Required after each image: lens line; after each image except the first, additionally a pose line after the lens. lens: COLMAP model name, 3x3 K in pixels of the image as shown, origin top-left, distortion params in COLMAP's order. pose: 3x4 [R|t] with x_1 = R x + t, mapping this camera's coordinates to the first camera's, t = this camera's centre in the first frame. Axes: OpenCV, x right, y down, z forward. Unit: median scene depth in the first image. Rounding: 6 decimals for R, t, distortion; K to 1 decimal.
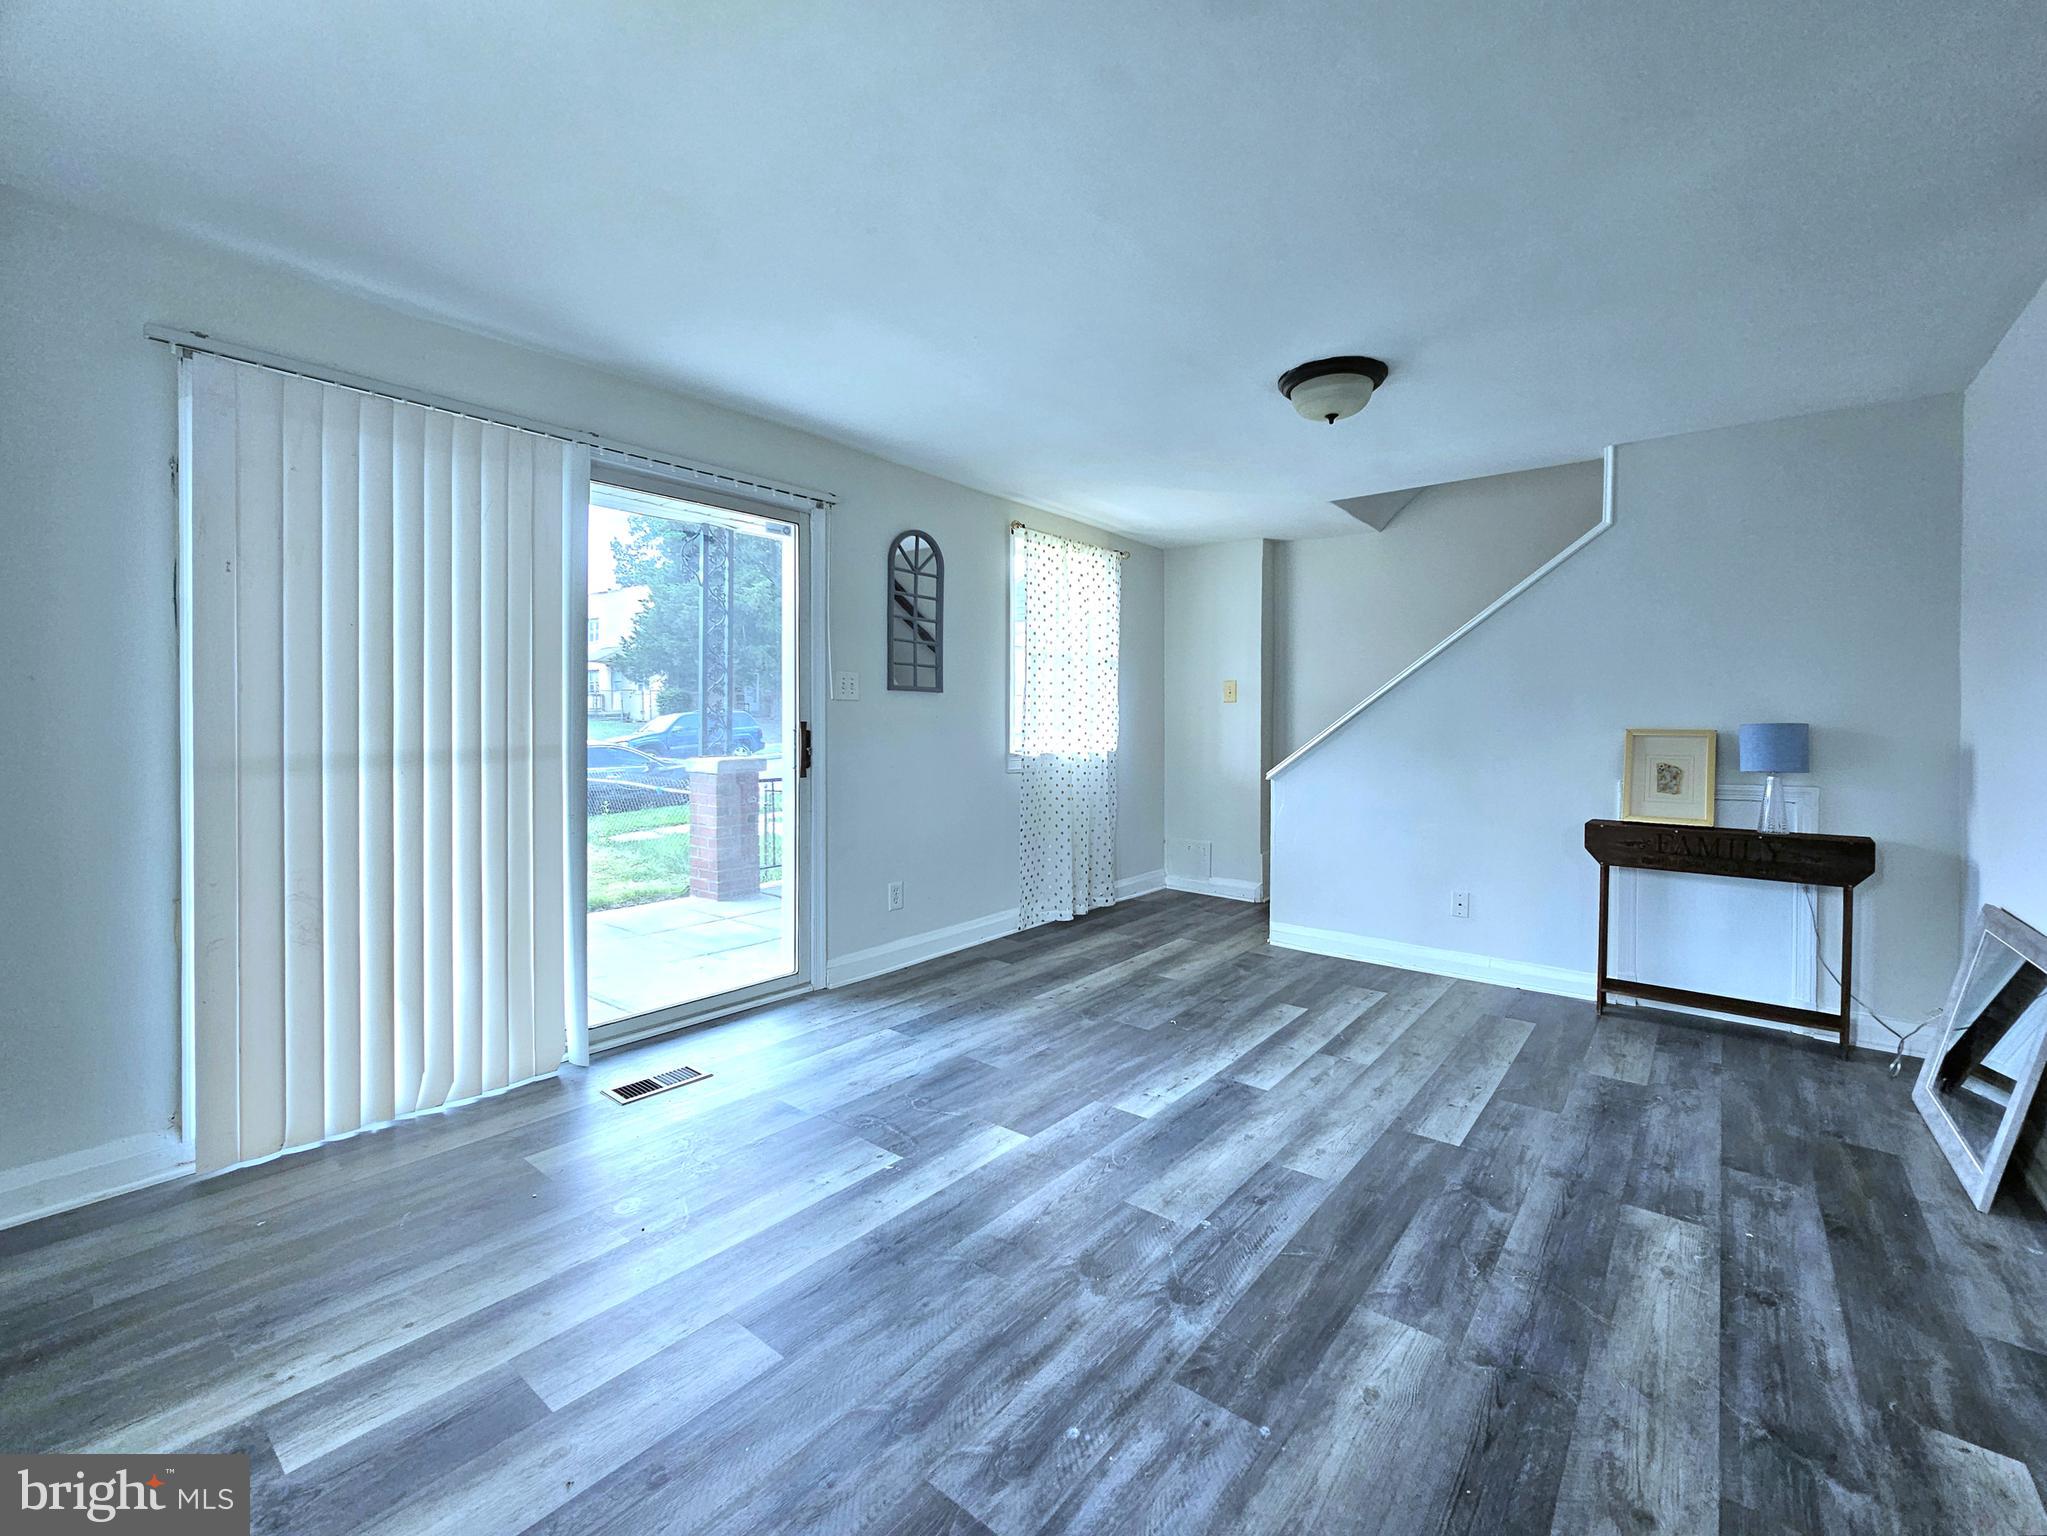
lens RADIAL K [[850.2, 0, 1020.7], [0, 850.2, 779.0], [0, 0, 1]] dist [0.000741, 0.000360]
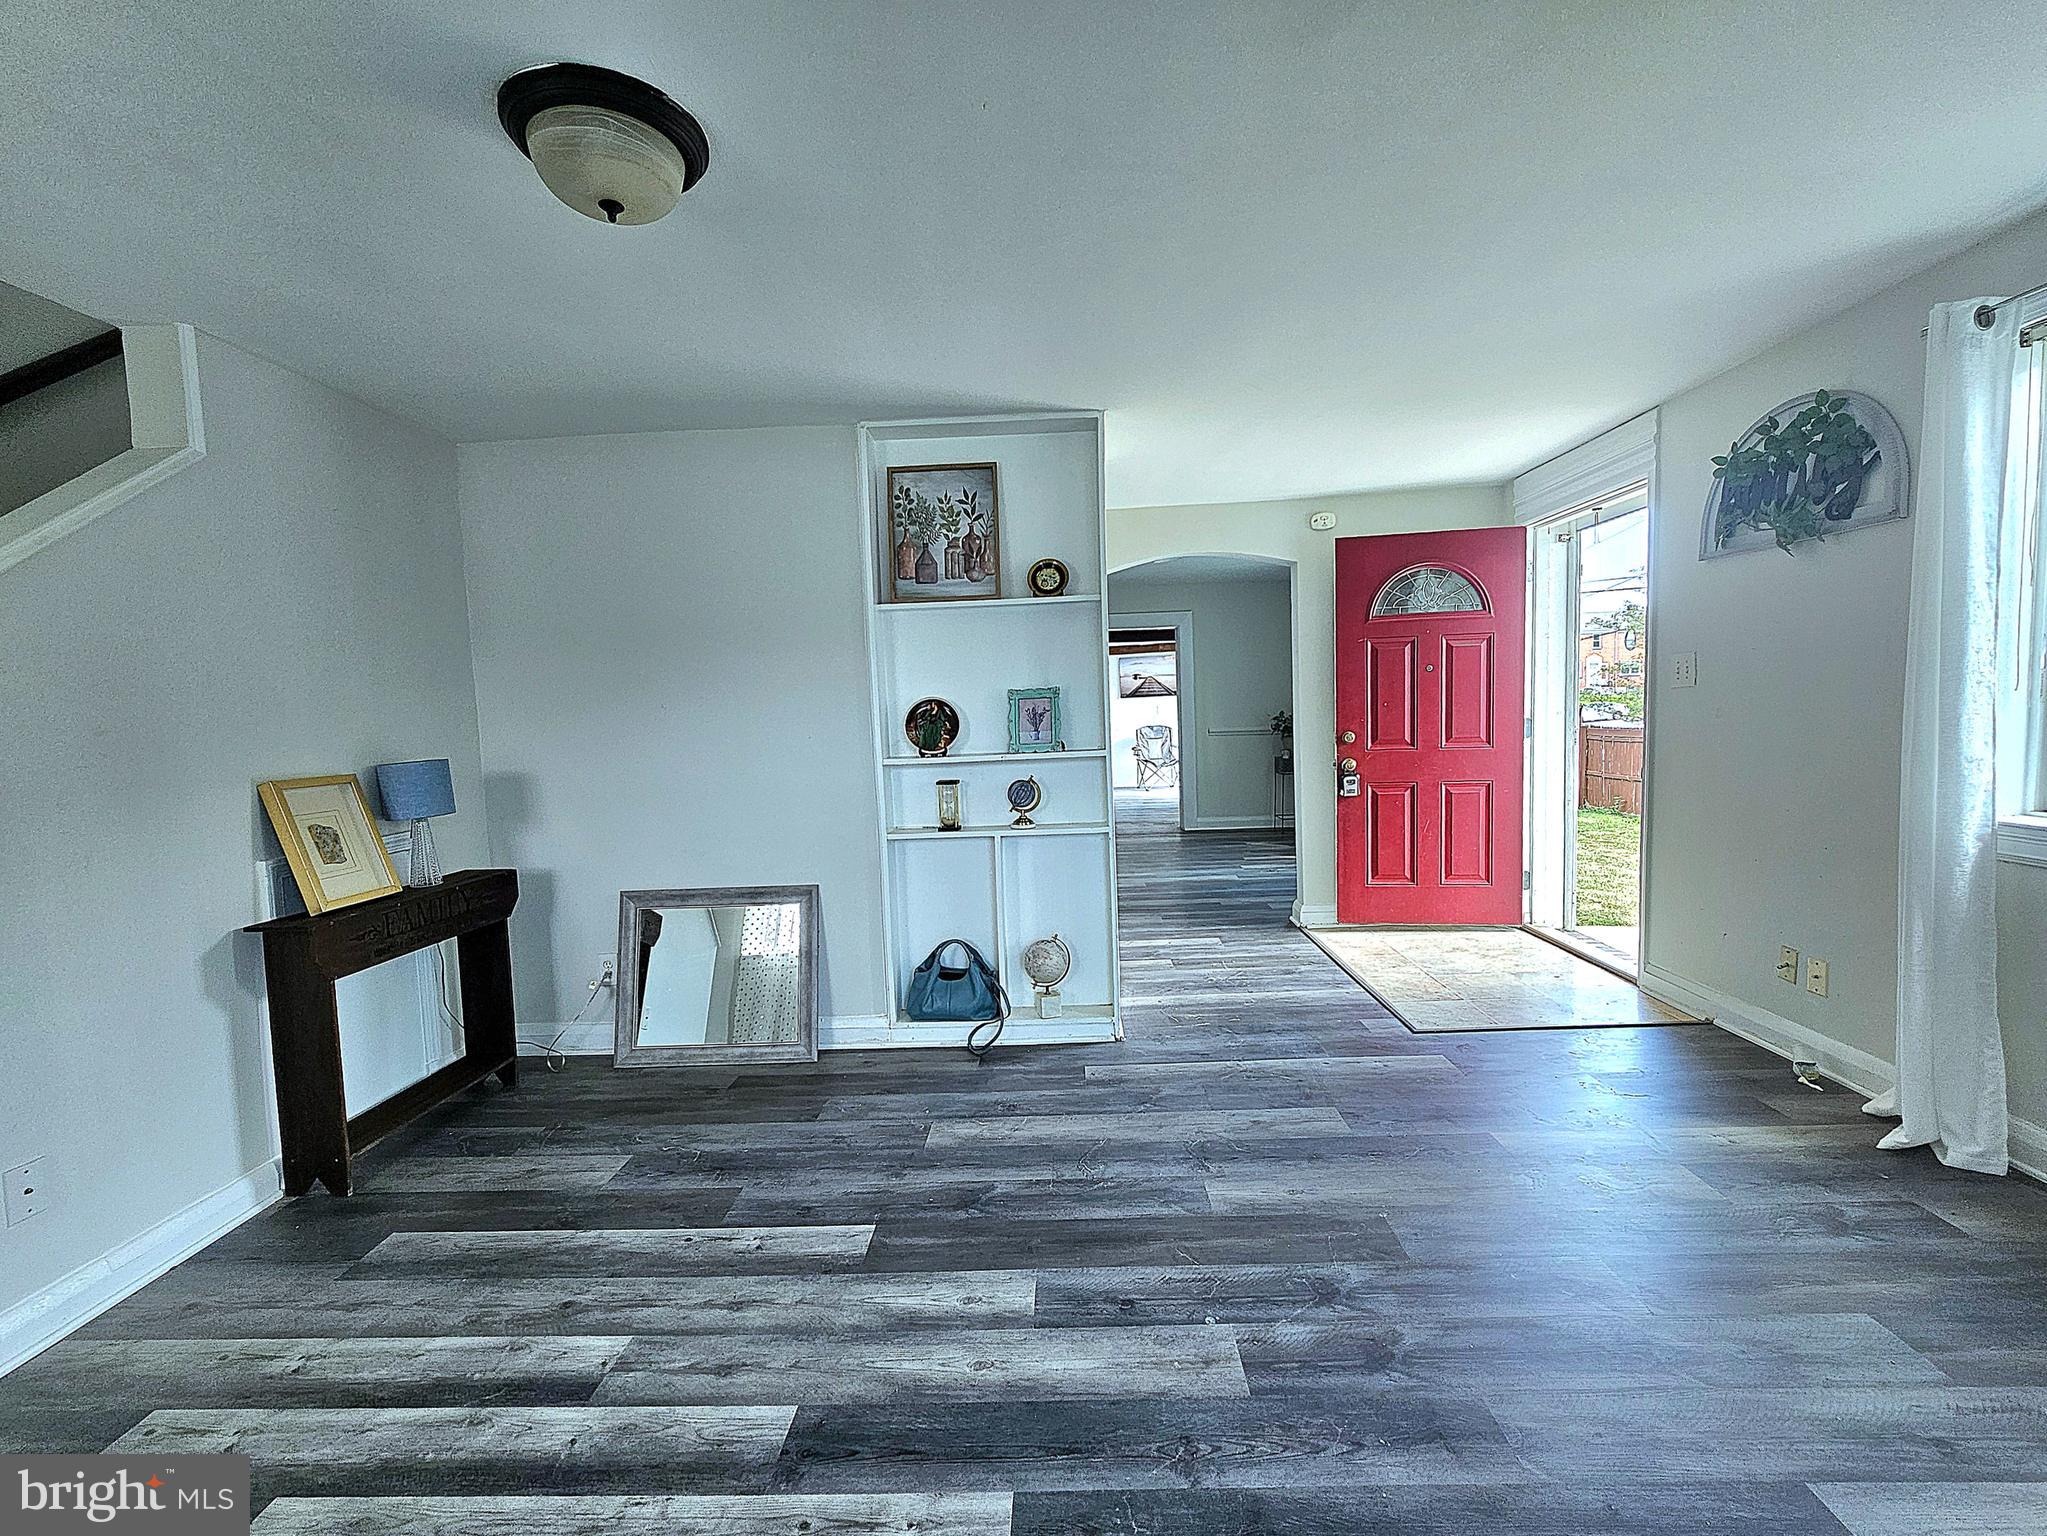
lens RADIAL K [[864.0, 0, 1029.4], [0, 864.0, 779.2], [0, 0, 1]] dist [-0.000596, 0.000063]
pose [[-0.595862, -0.048070, 0.801647, -0.283387], [0.091326, 0.987676, 0.127107, -0.136538], [-0.797877, 0.148949, -0.584129, 1.206291]]
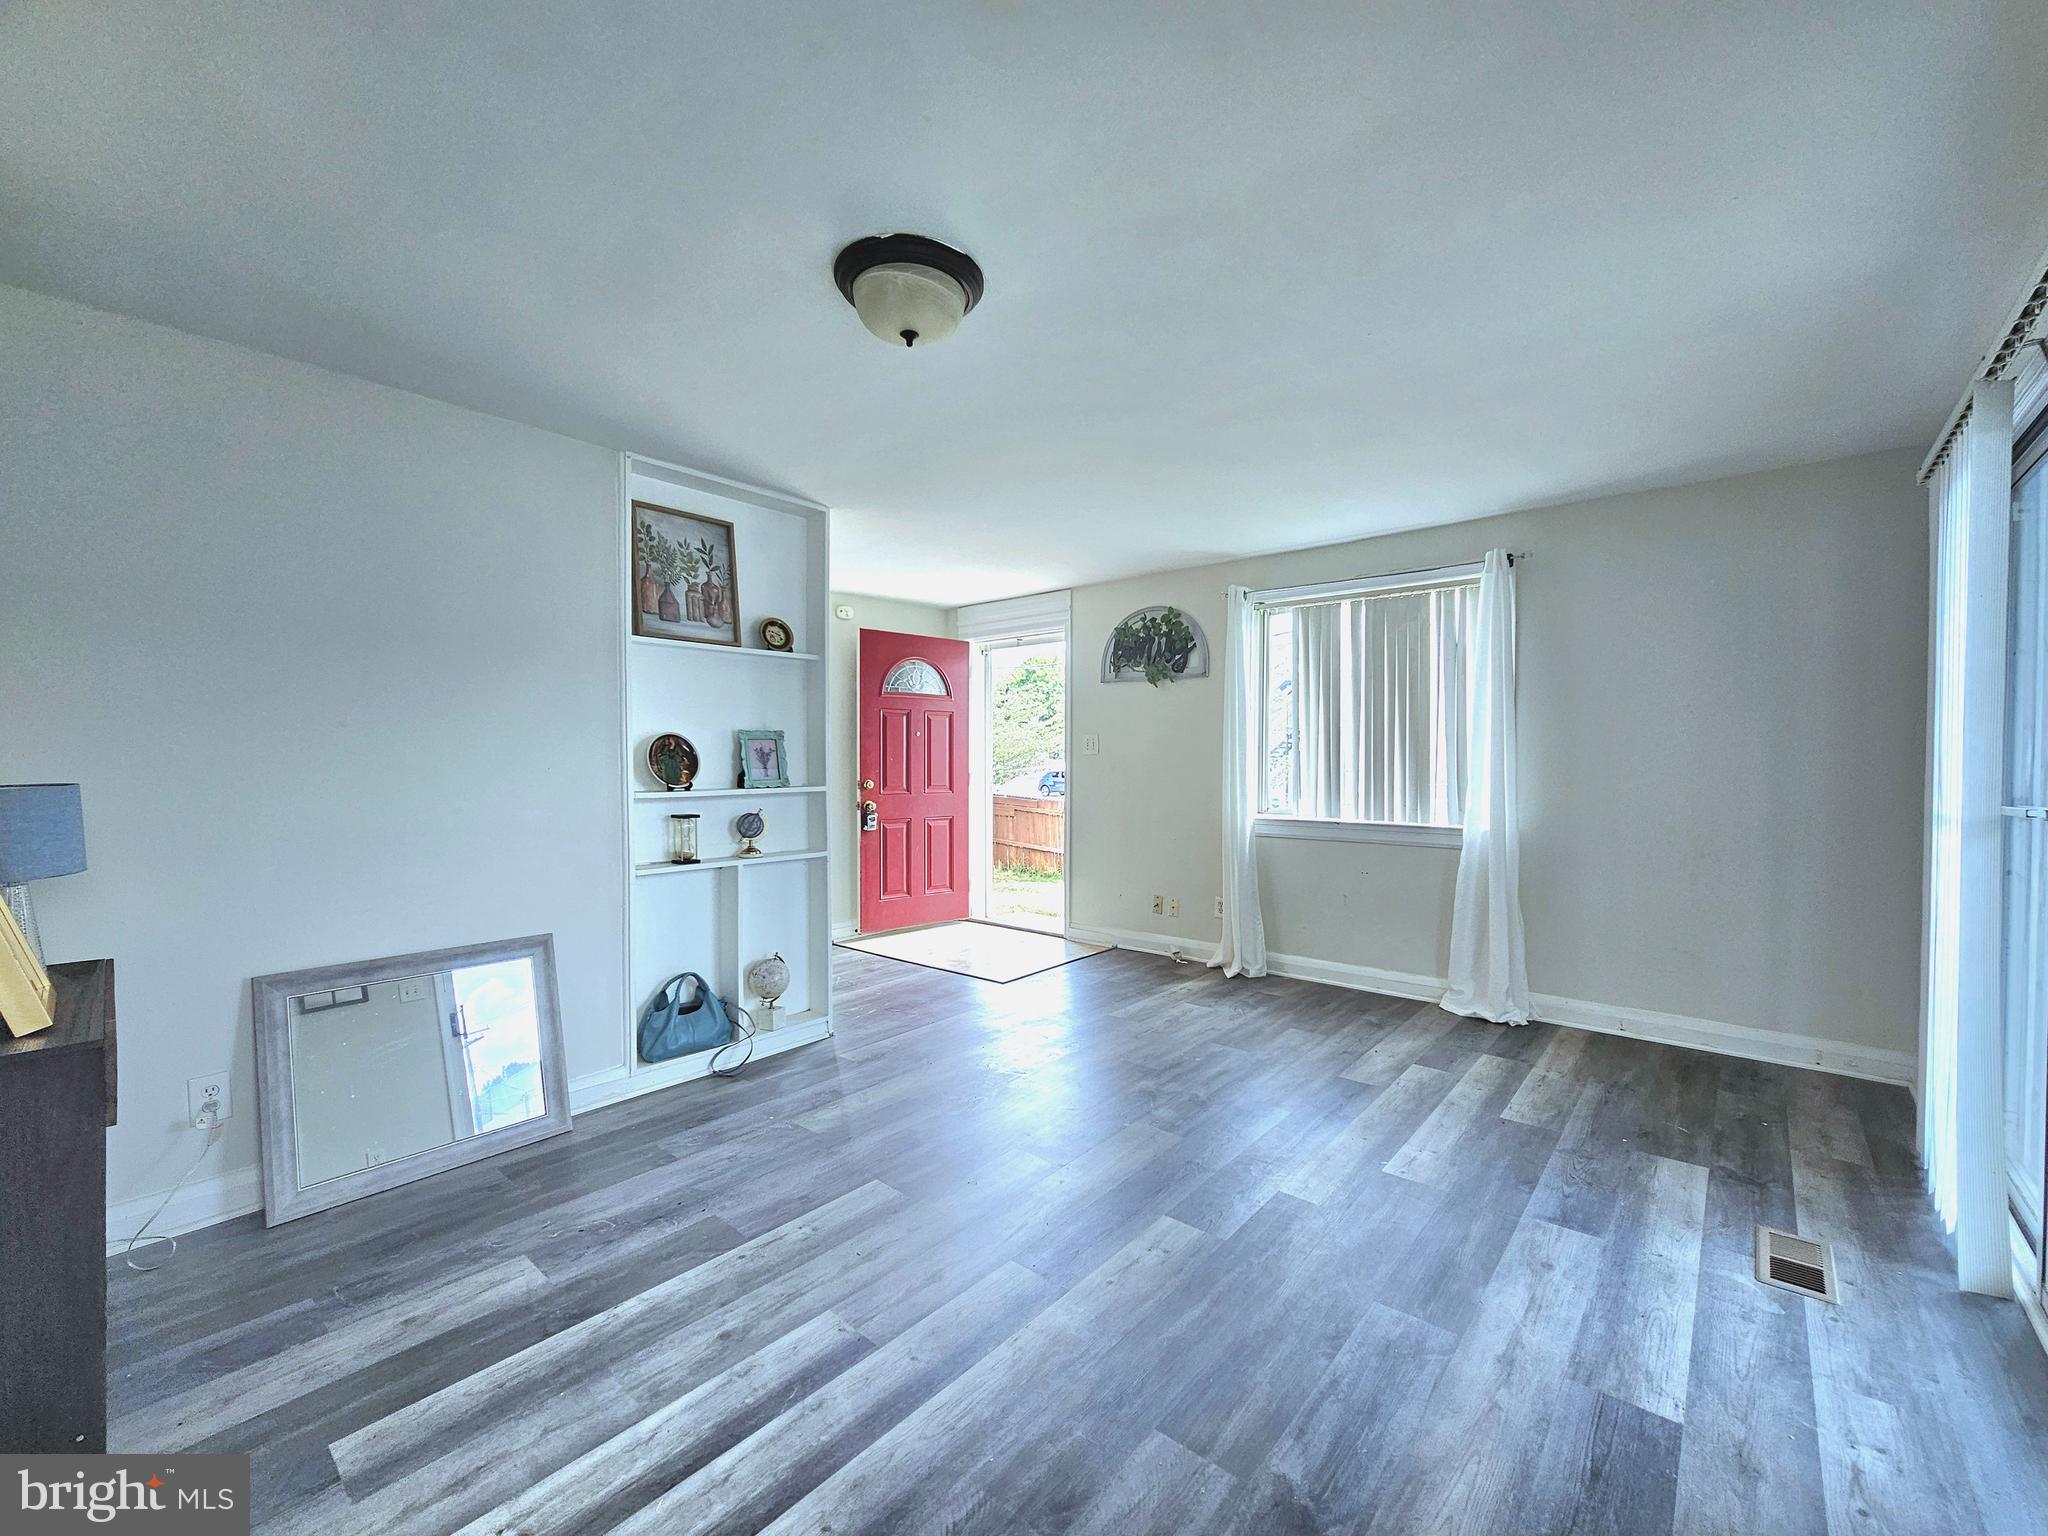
lens RADIAL K [[850.6, 0, 1021.2], [0, 850.6, 779.0], [0, 0, 1]] dist [0.000741, 0.000360]
pose [[-0.999406, -0.006110, 0.033905, 0.267266], [-0.002878, 0.995516, 0.094547, -0.159946], [-0.034331, 0.094393, -0.994943, 1.815704]]
